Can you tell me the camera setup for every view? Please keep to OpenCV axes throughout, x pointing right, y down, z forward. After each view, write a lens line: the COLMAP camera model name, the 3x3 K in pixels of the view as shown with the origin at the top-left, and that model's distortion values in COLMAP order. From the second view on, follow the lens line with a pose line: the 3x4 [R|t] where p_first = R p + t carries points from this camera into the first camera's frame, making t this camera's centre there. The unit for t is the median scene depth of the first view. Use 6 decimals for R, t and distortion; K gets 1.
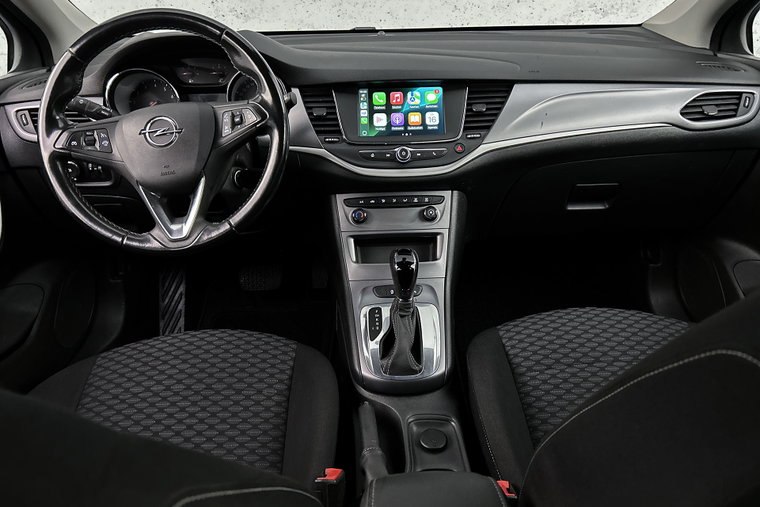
lens RADIAL K [[575.2, 0, 378.4], [0, 575.2, 256.1], [0, 0, 1]] dist [0.051111, -0.053960]
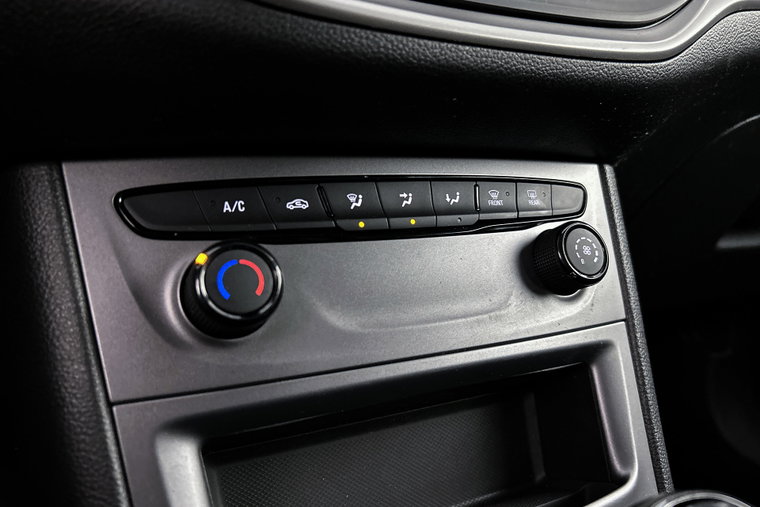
lens RADIAL K [[575.2, 0, 381.9], [0, 575.2, 256.7], [0, 0, 1]] dist [0.051111, -0.053960]
pose [[0.898215, -0.035961, 0.438082, -0.066969], [0.096111, 0.988599, -0.115909, -0.056688], [-0.428919, 0.146216, 0.891431, 0.844671]]
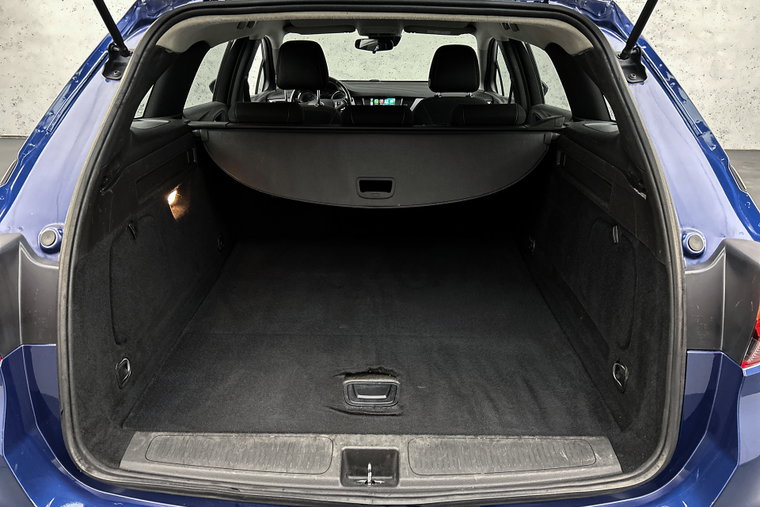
lens RADIAL K [[575.2, 0, 379.8], [0, 575.2, 252.7], [0, 0, 1]] dist [0.051111, -0.053960]
pose [[0.999285, 0.031311, -0.021188, 0.121108], [-0.032889, 0.996349, -0.078787, 0.886537], [0.018644, 0.079427, 0.996666, -2.322095]]
